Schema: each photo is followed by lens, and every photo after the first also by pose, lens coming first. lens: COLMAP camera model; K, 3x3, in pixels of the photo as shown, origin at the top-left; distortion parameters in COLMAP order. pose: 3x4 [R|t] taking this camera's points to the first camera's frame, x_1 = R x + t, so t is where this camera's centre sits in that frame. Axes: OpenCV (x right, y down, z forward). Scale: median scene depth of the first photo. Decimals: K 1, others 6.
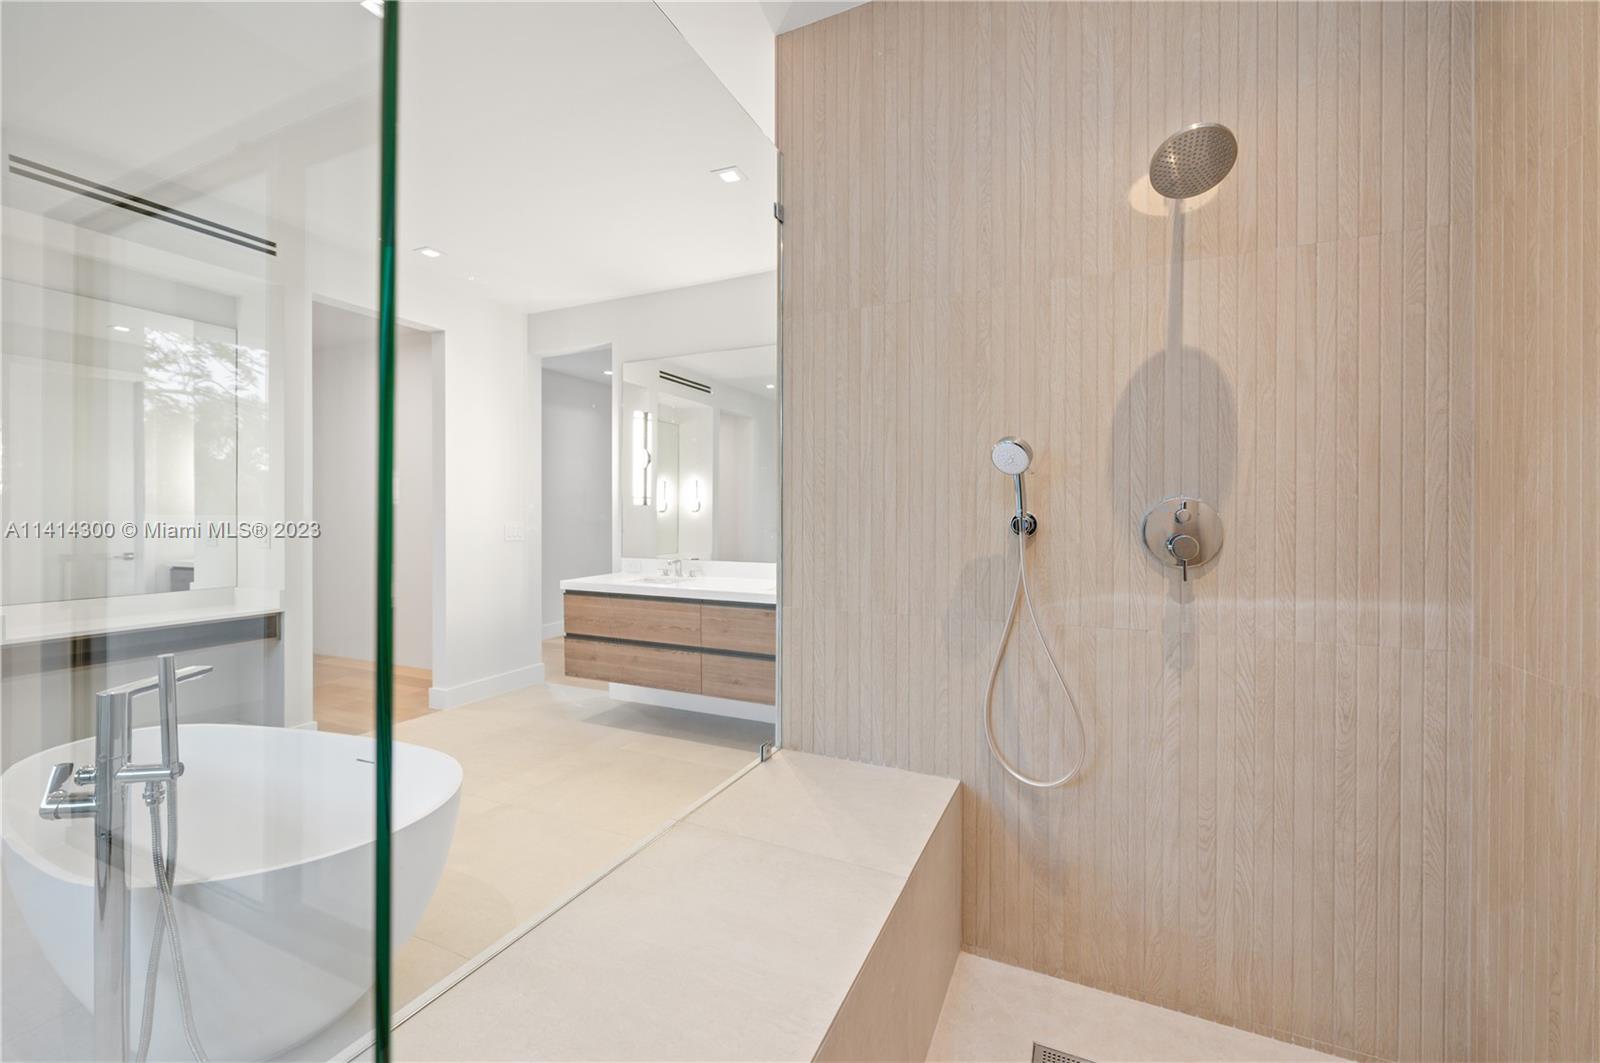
lens RADIAL K [[654.1, 0, 791.7], [0, 654.1, 520.9], [0, 0, 1]] dist [0.003032, 0.000467]
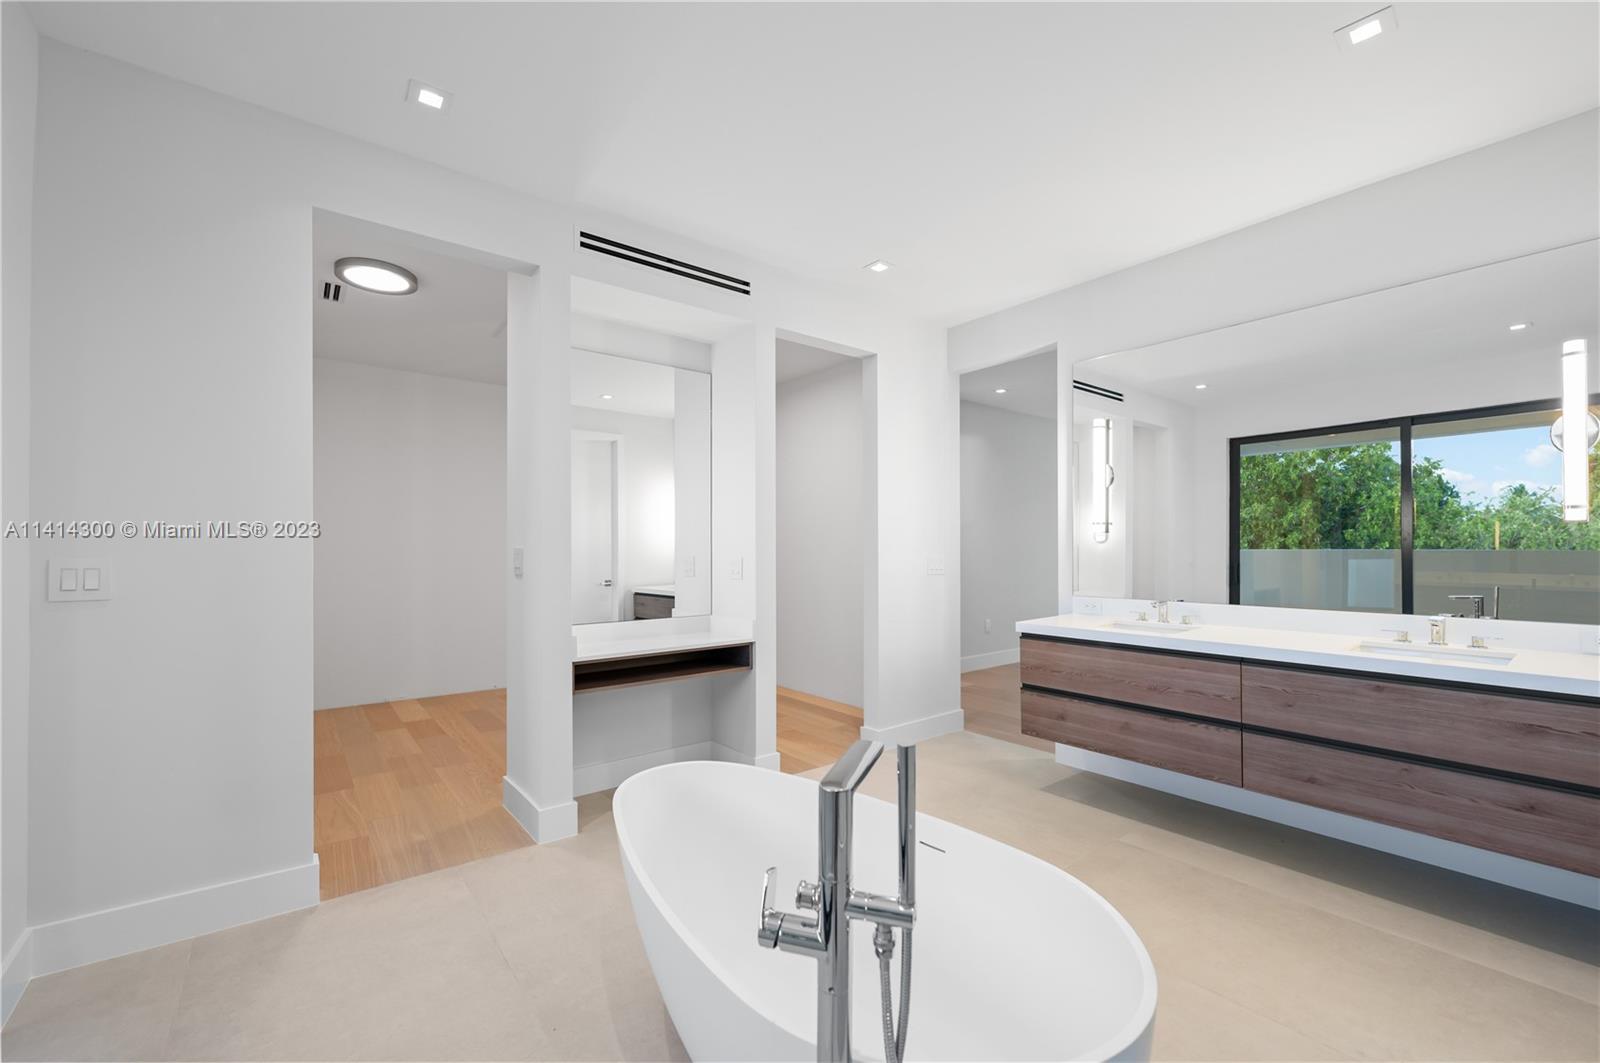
lens RADIAL K [[654.1, 0, 792.2], [0, 654.1, 543.6], [0, 0, 1]] dist [0.003032, 0.000467]
pose [[0.895353, -0.009672, -0.445253, -0.236491], [0.004247, 0.999904, -0.013181, -0.001264], [0.445338, 0.009911, 0.895308, 0.101875]]
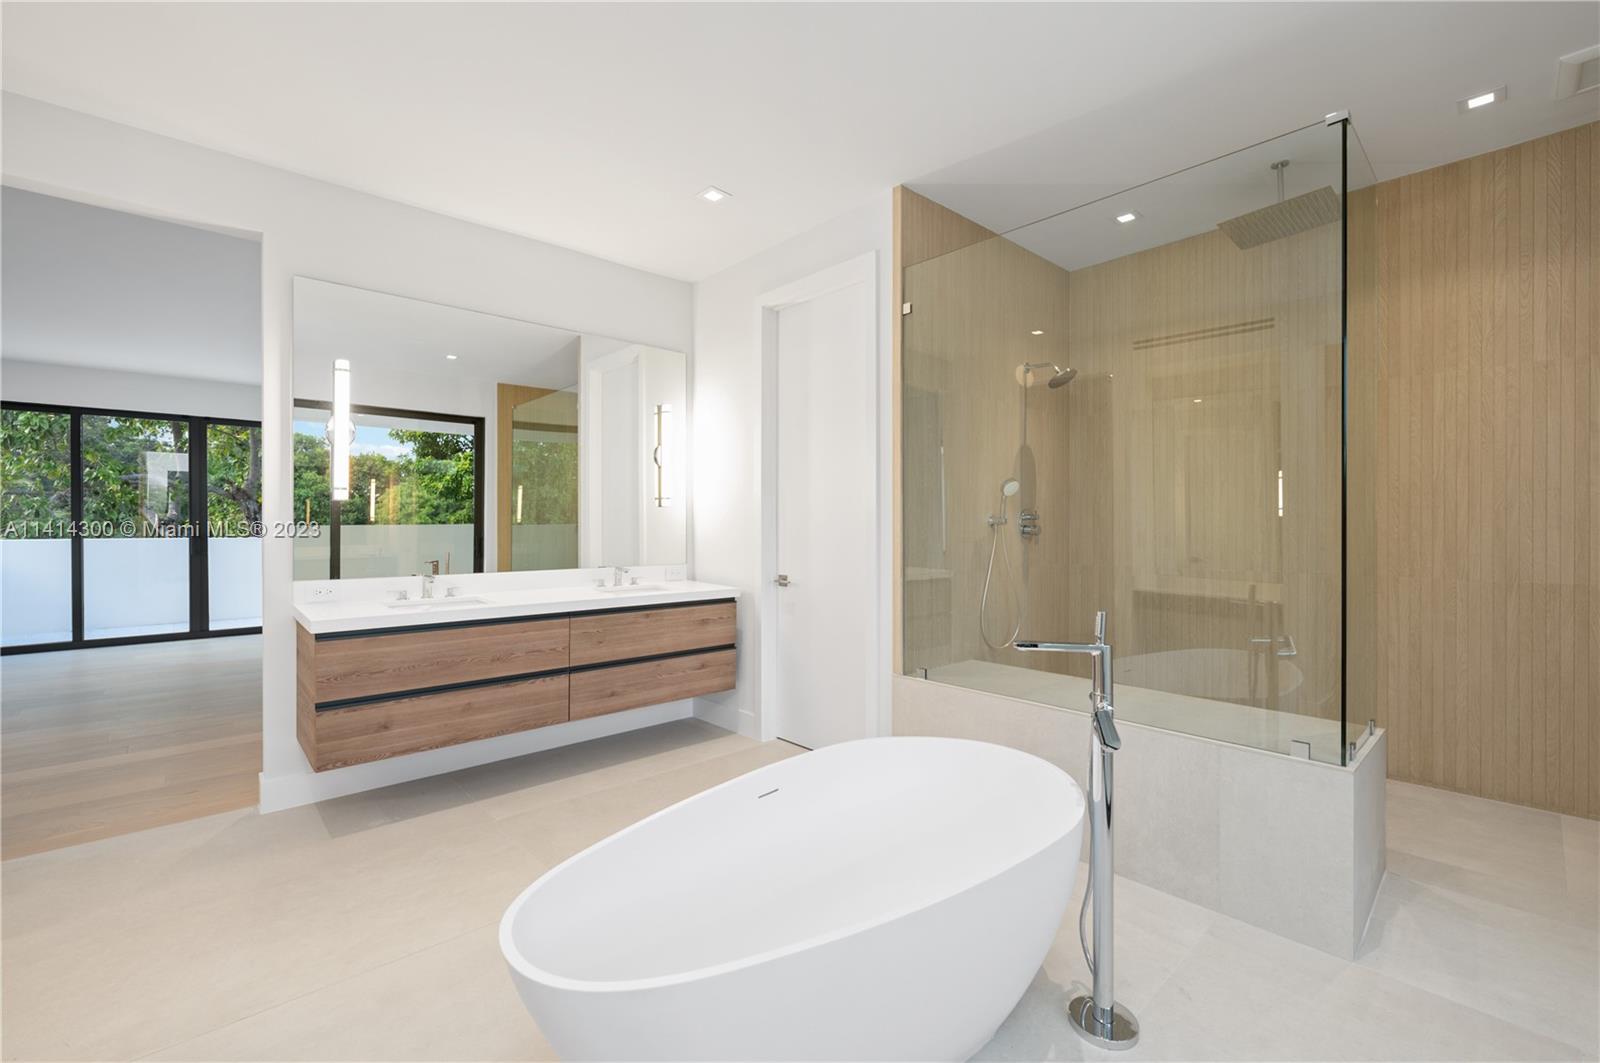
lens RADIAL K [[673.4, 0, 774.3], [0, 673.4, 526.4], [0, 0, 1]] dist [0.004223, 0.000146]
pose [[0.392026, -0.006342, 0.919932, -0.778872], [0.000035, 0.999976, 0.006879, -0.001555], [-0.919954, -0.002665, 0.392017, 0.357300]]
